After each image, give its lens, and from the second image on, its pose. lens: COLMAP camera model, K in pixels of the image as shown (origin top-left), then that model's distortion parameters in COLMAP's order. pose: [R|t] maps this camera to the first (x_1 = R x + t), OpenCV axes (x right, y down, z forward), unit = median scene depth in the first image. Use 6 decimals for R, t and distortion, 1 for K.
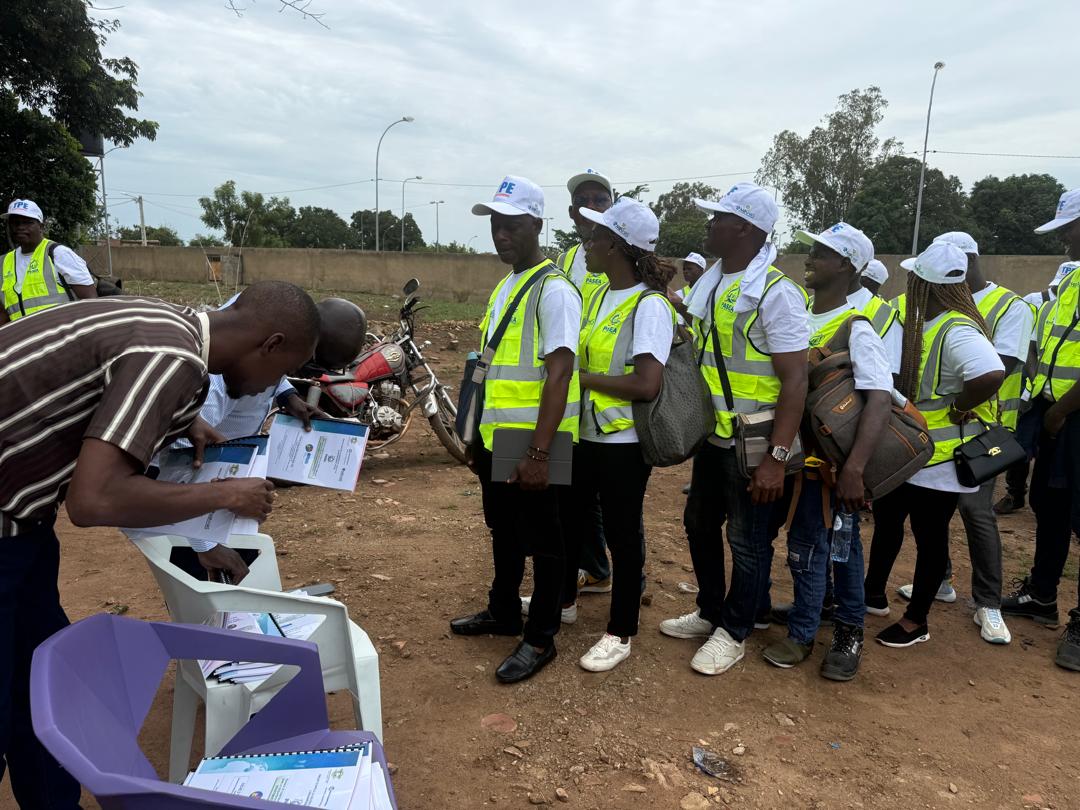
lens RADIAL K [[776.8, 0, 551.4], [0, 776.8, 386.5], [0, 0, 1]] dist [0.033988, -0.022465]
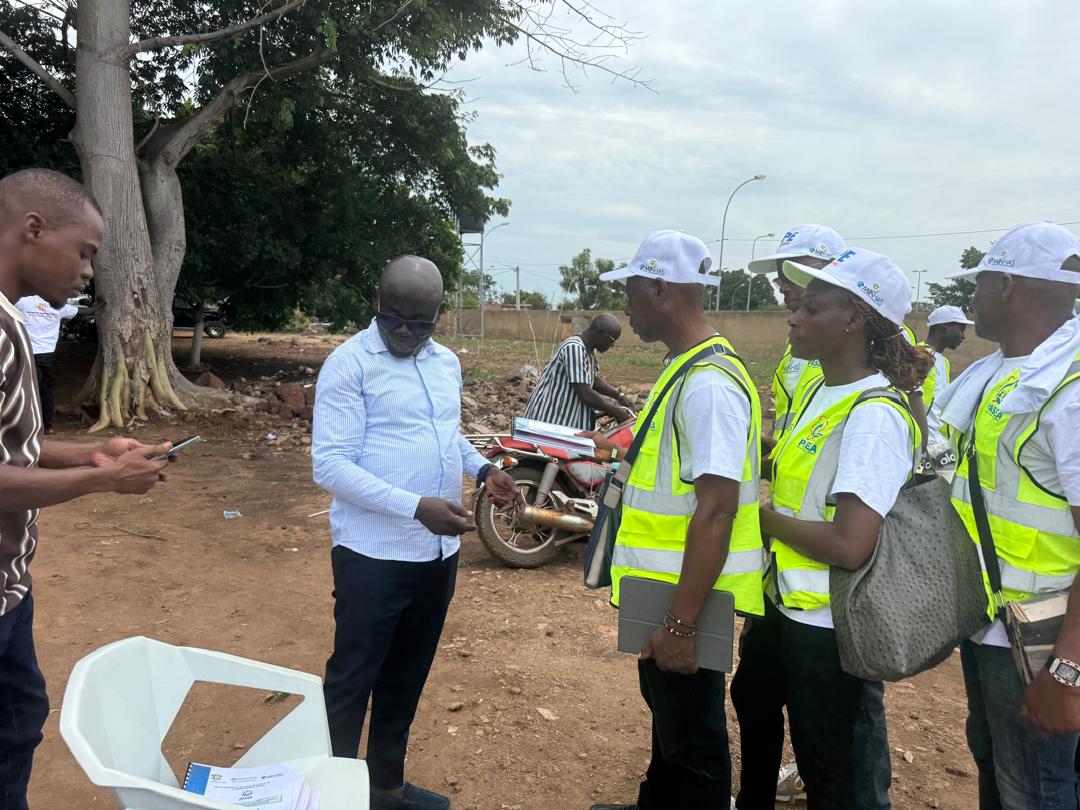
lens RADIAL K [[776.8, 0, 536.0], [0, 776.8, 411.7], [0, 0, 1]] dist [0.033988, -0.022465]
pose [[0.901754, 0.052110, -0.429098, 0.123633], [-0.071525, 0.997010, -0.029233, -0.055317], [0.426292, 0.057053, 0.902785, 0.253769]]
